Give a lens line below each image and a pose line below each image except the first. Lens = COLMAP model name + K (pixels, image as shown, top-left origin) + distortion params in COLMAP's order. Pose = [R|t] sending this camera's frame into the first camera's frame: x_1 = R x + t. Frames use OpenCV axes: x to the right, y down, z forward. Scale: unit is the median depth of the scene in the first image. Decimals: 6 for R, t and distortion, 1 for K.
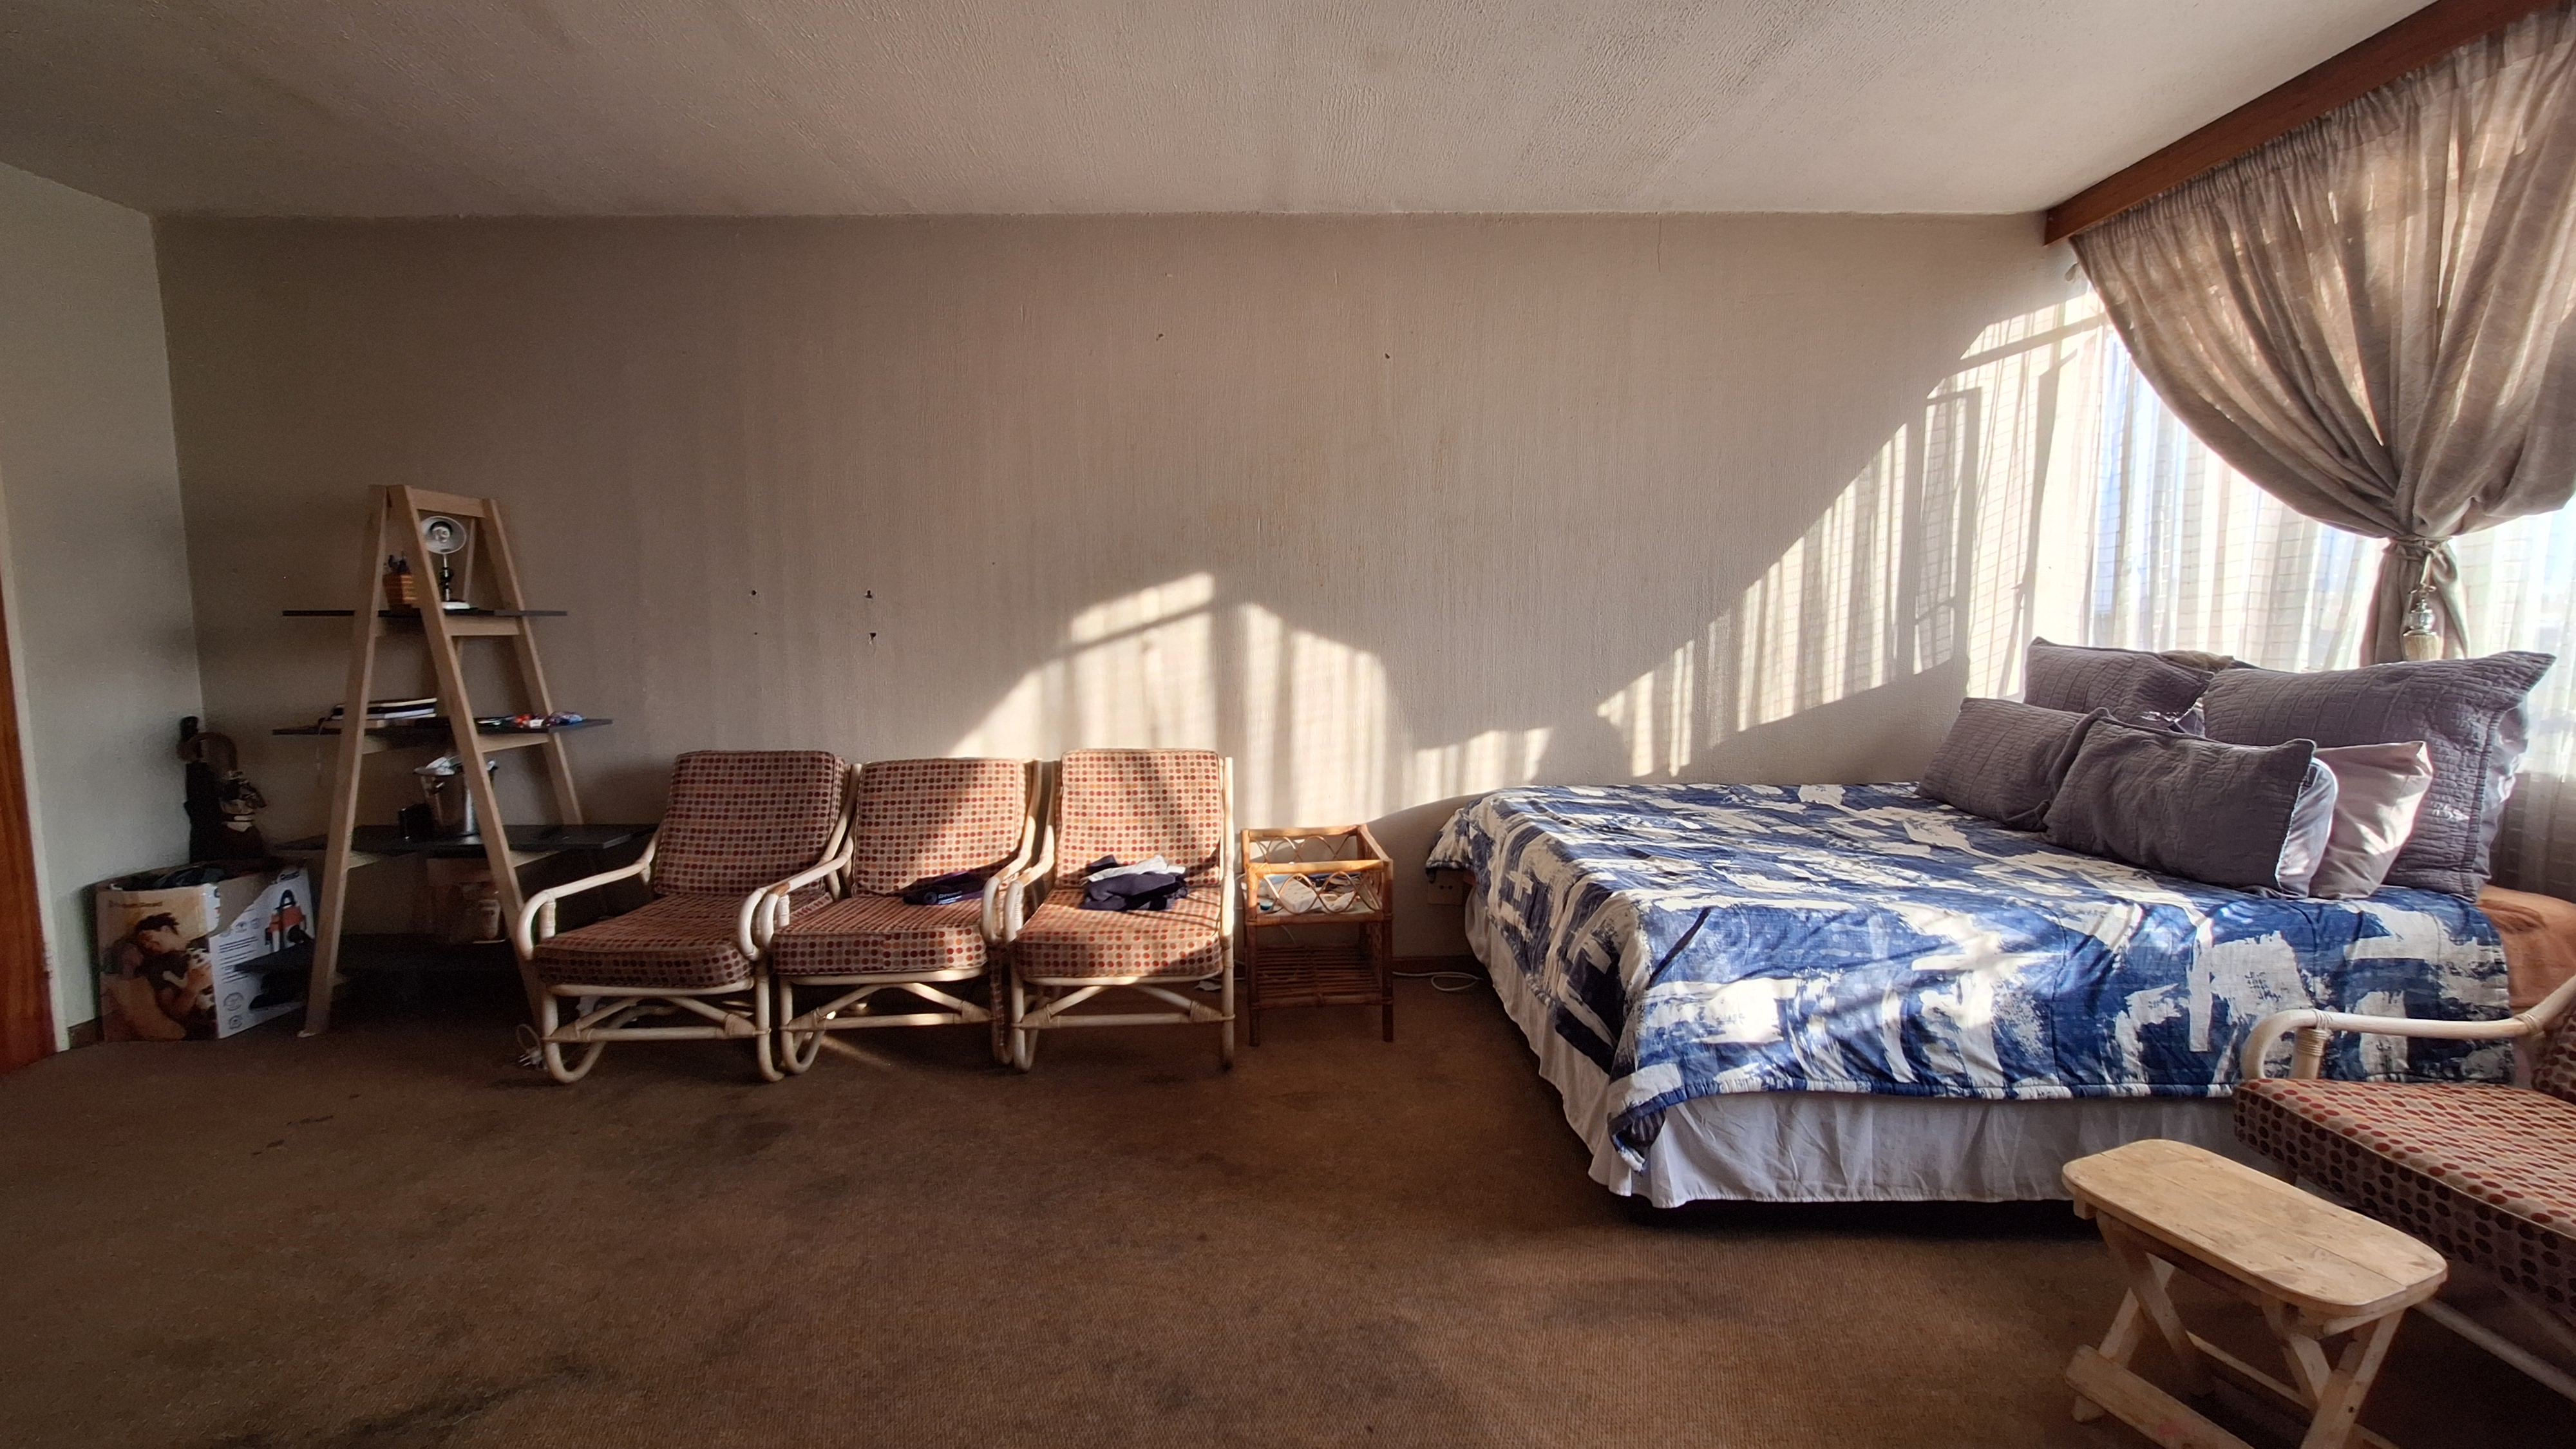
lens RADIAL K [[1017.1, 0, 1291.2], [0, 1017.1, 711.7], [0, 0, 1]] dist [-0.002725, 0.000011]
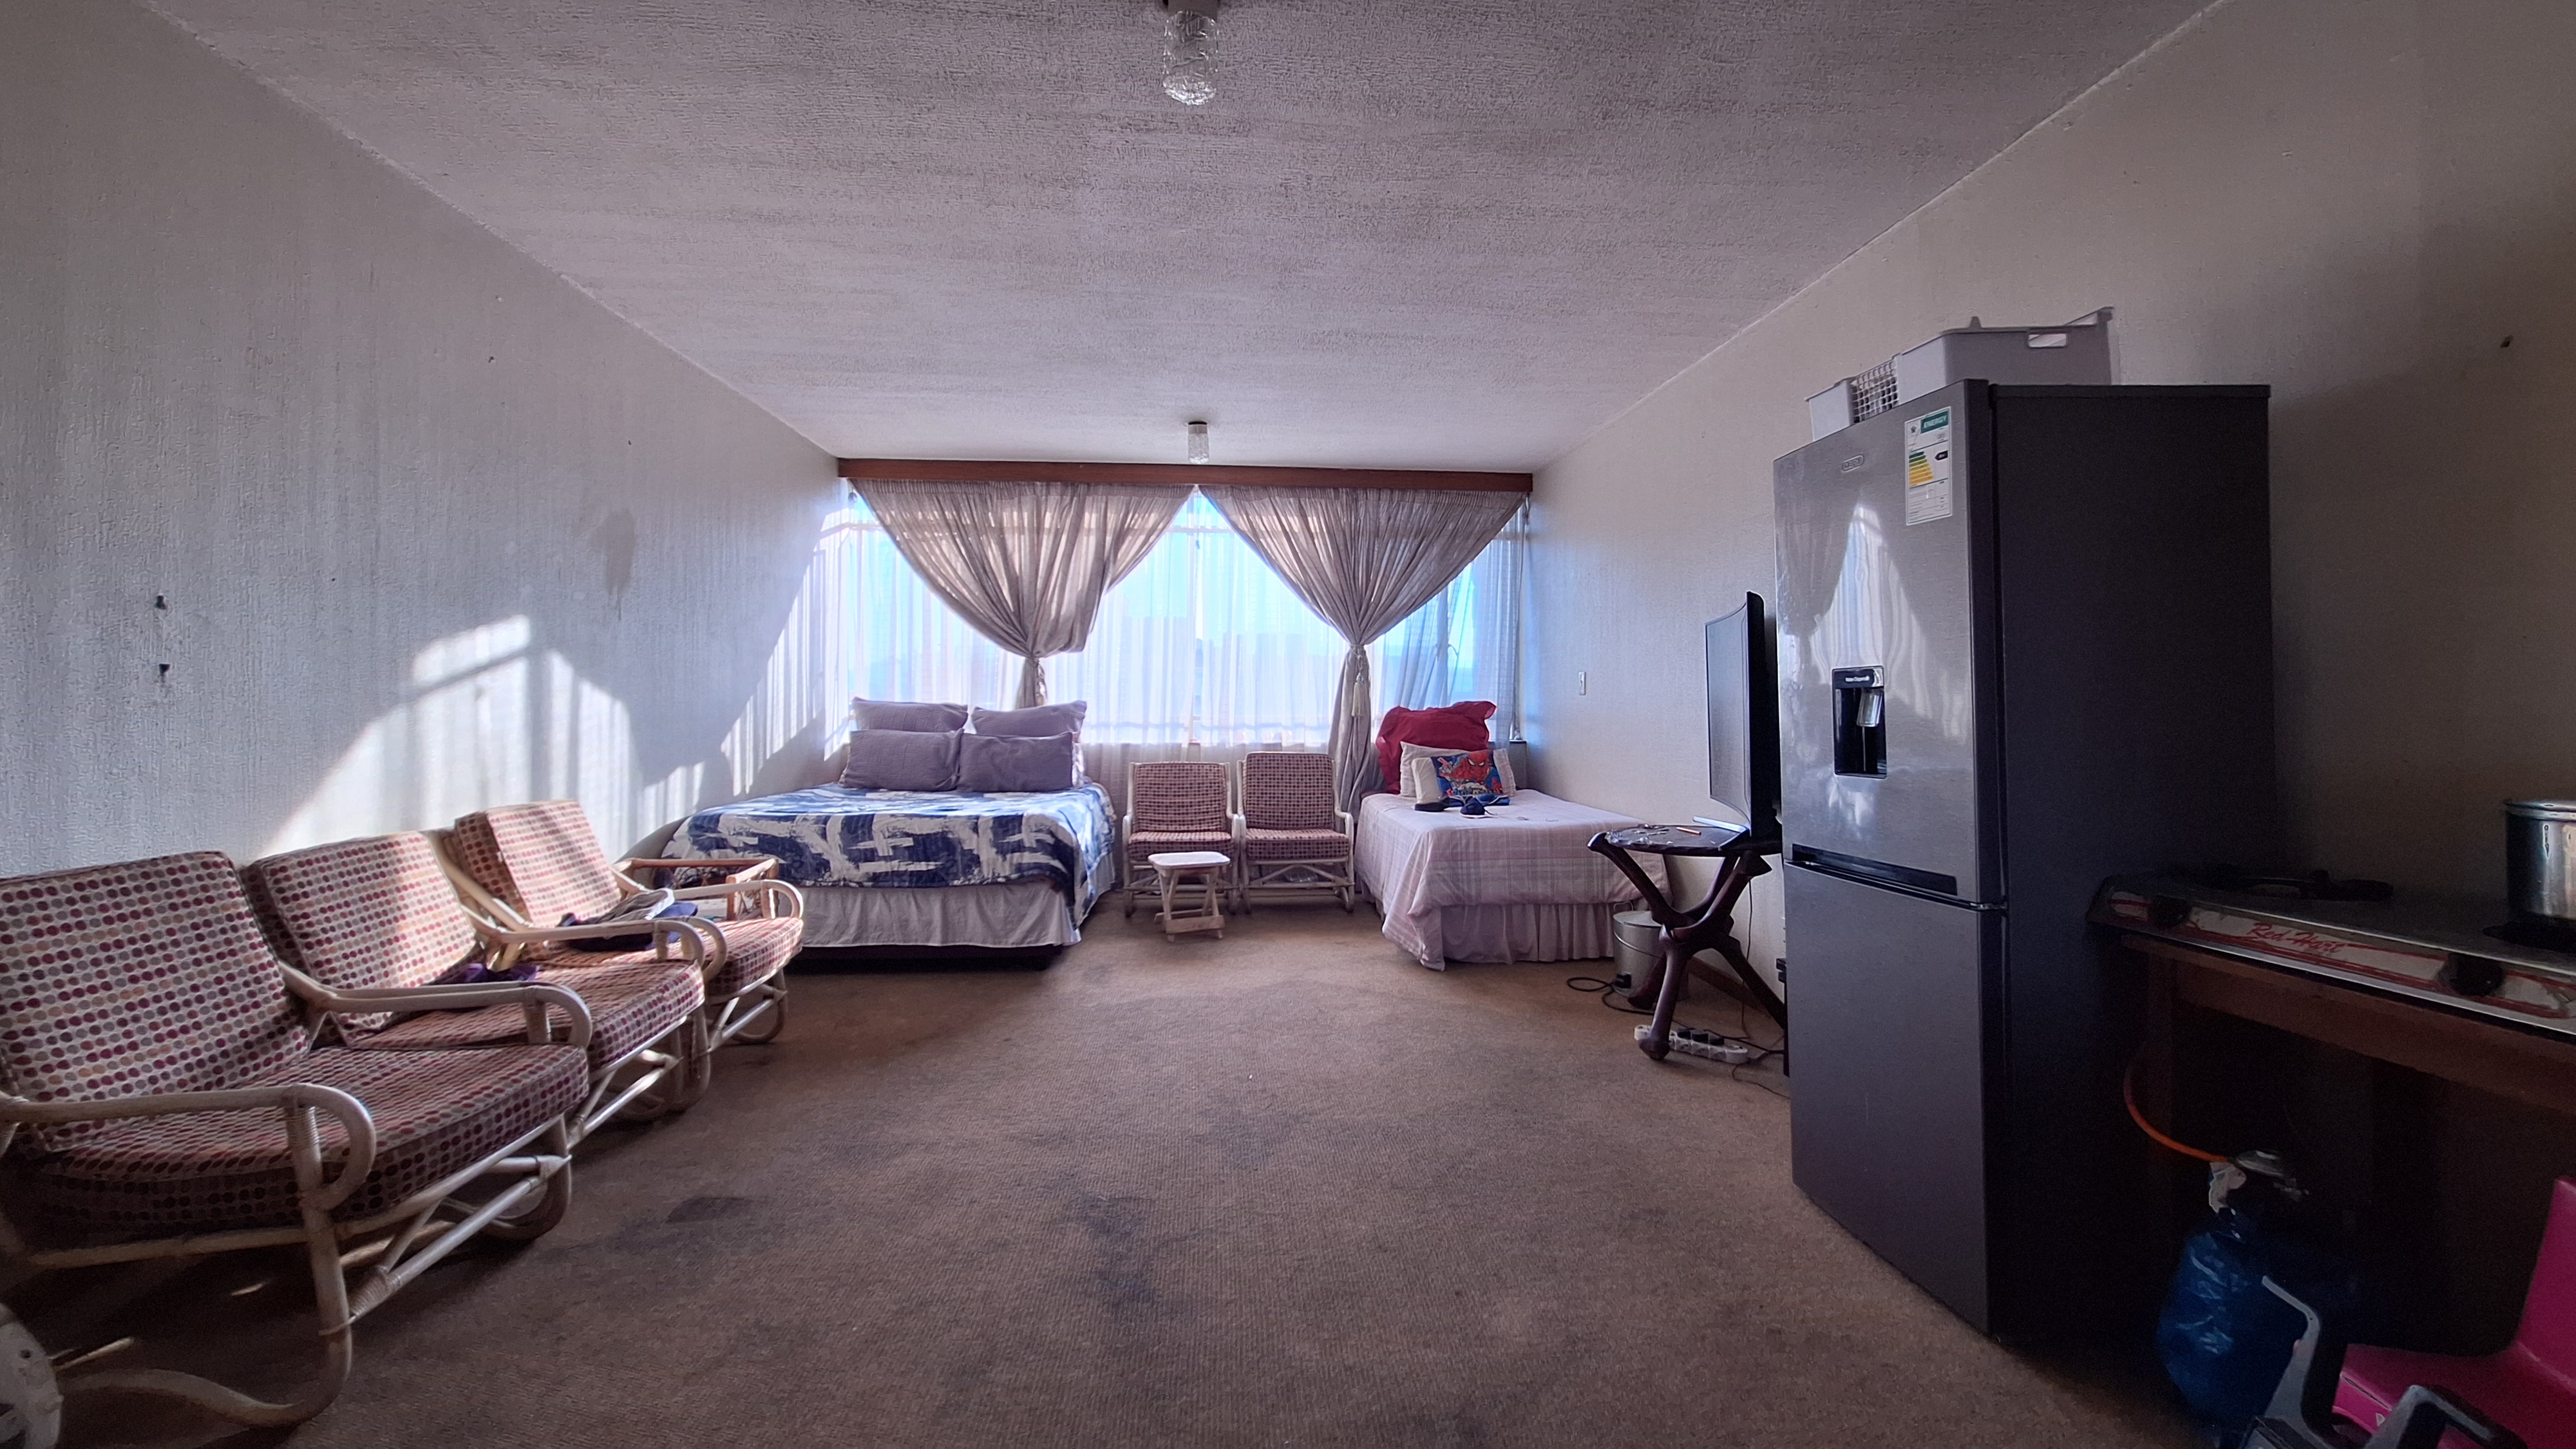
lens RADIAL K [[1017.1, 0, 1276.3], [0, 1017.1, 719.8], [0, 0, 1]] dist [-0.002725, 0.000011]
pose [[-0.055627, -0.008333, 0.998417, -1.158009], [0.075757, 0.997047, 0.012542, 0.001522], [-0.995573, 0.076335, -0.054831, 0.393083]]
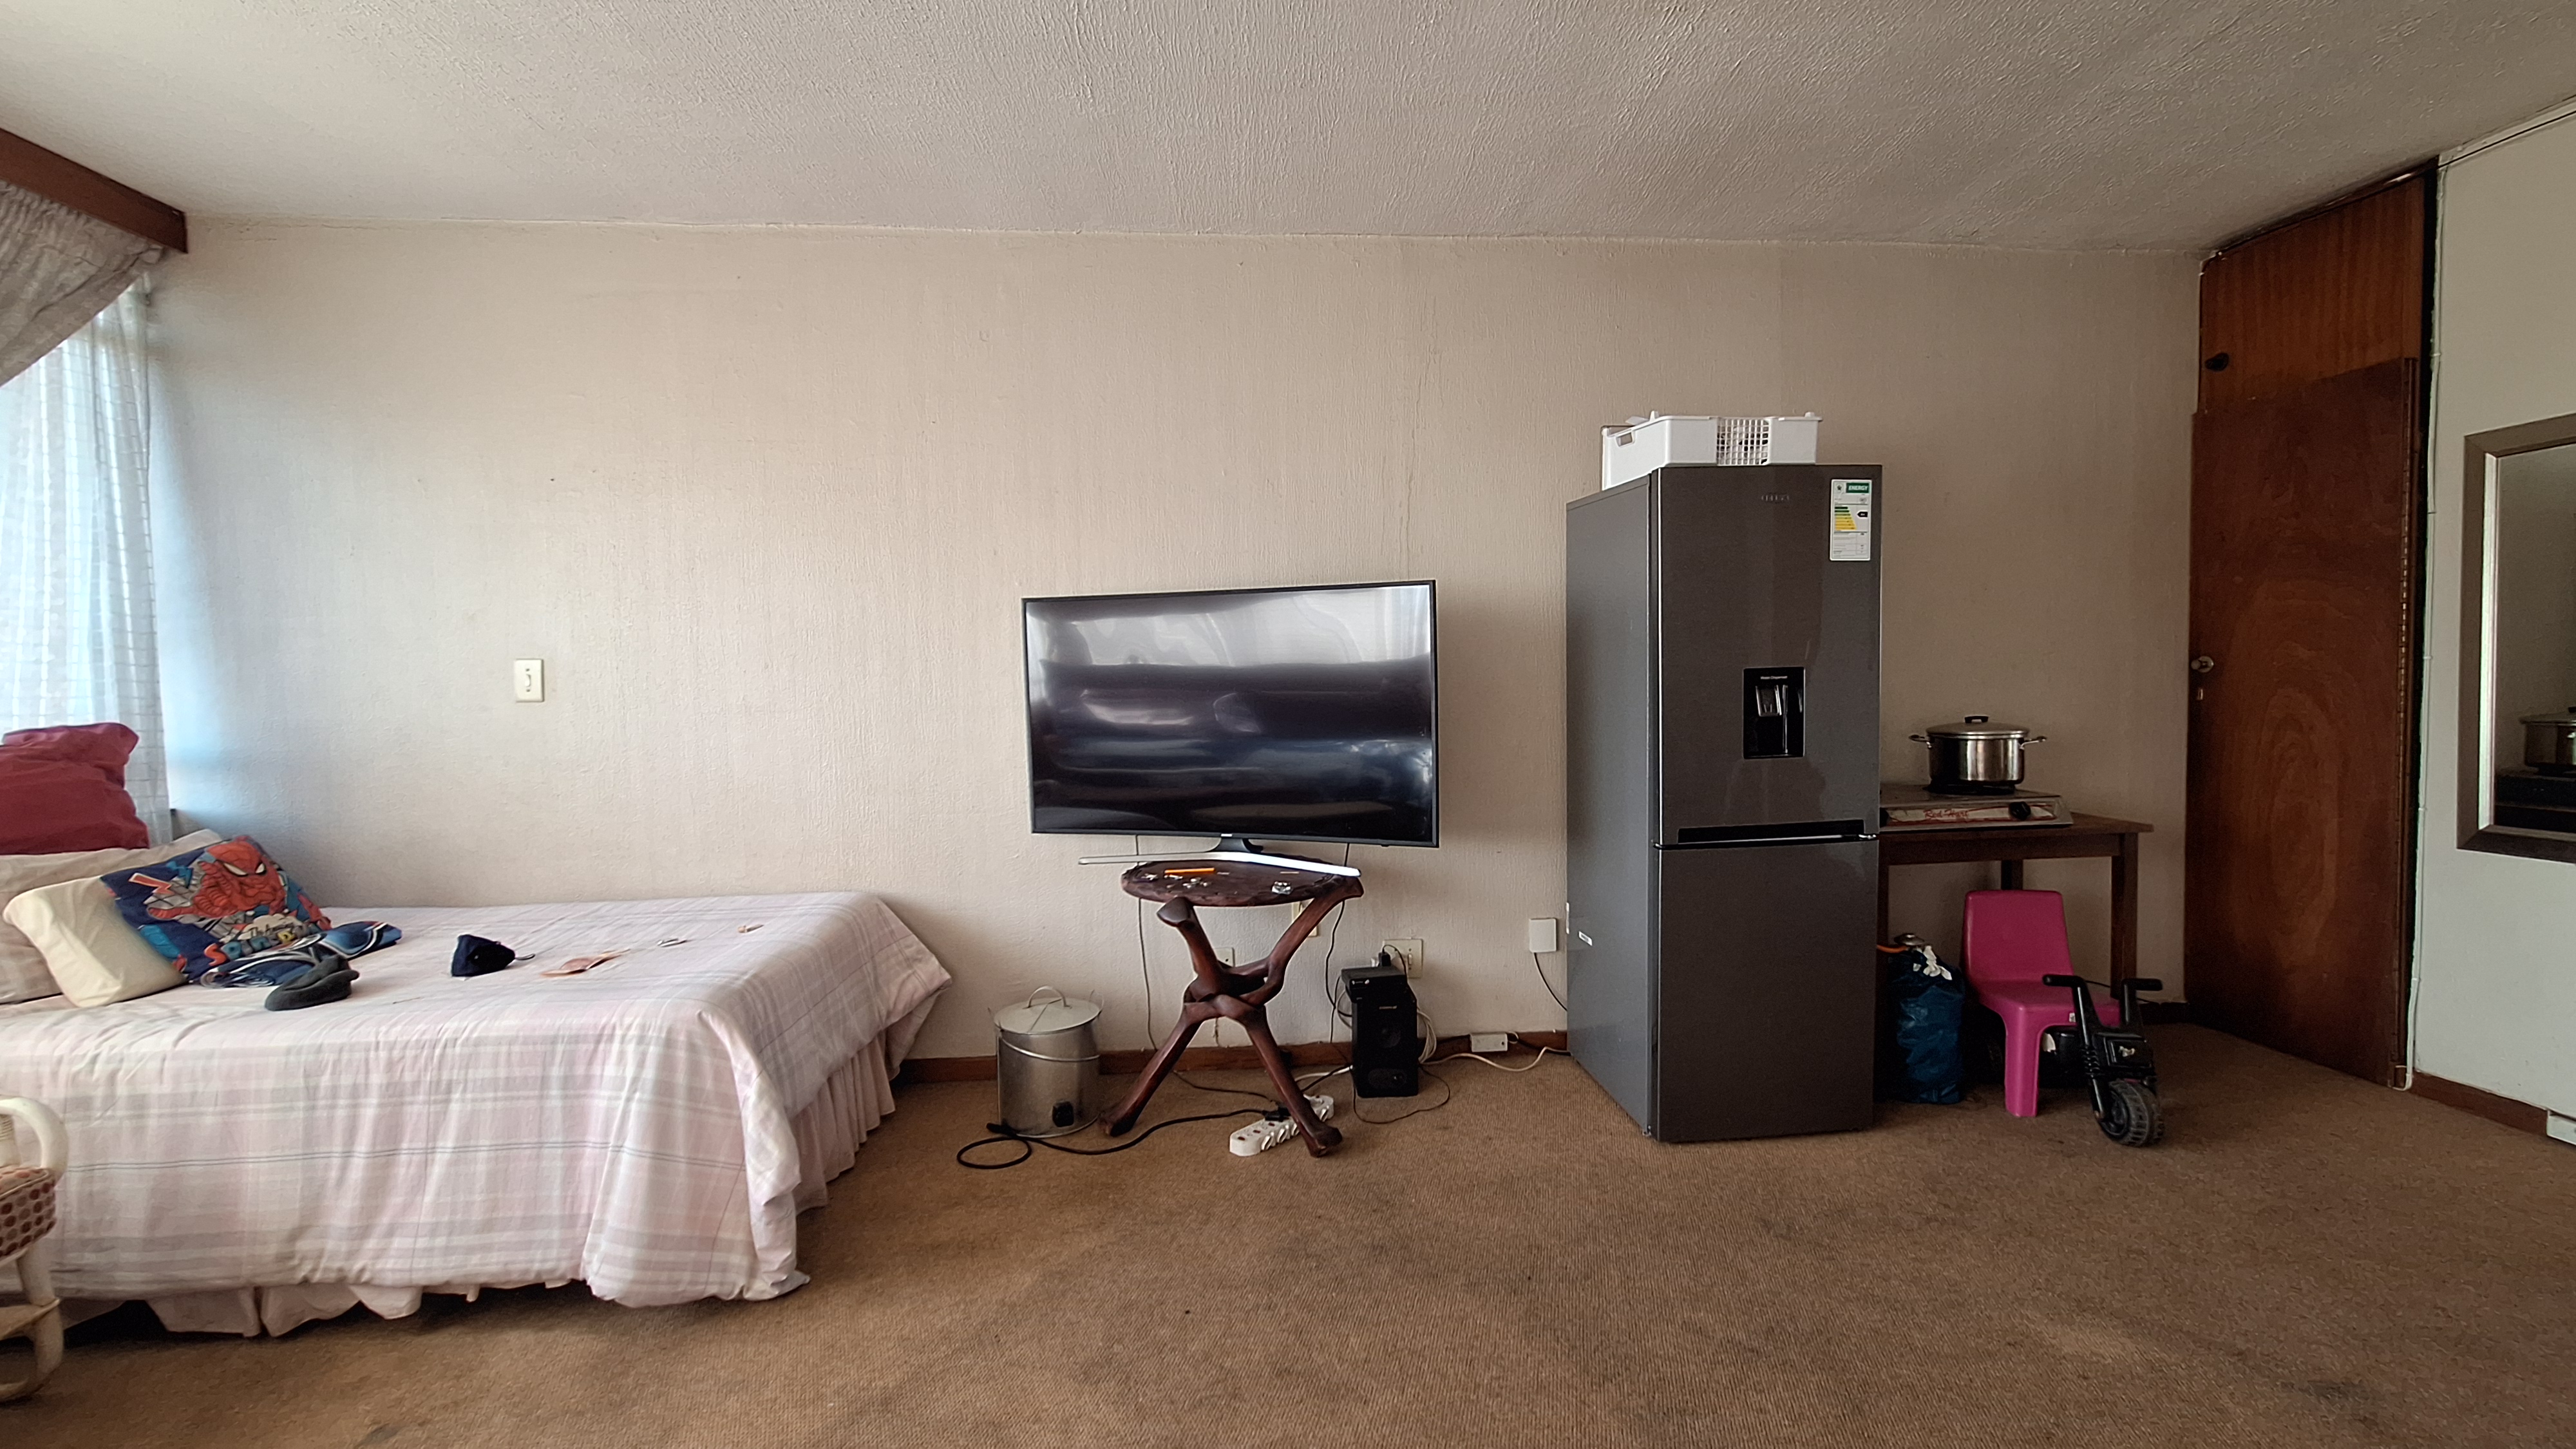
lens RADIAL K [[1017.1, 0, 1282.0], [0, 1017.1, 718.6], [0, 0, 1]] dist [-0.002725, 0.000011]
pose [[-0.997635, 0.029871, -0.061897, -0.079812], [0.022565, 0.993046, 0.115544, -0.056894], [0.064918, 0.113874, -0.991372, 0.750780]]
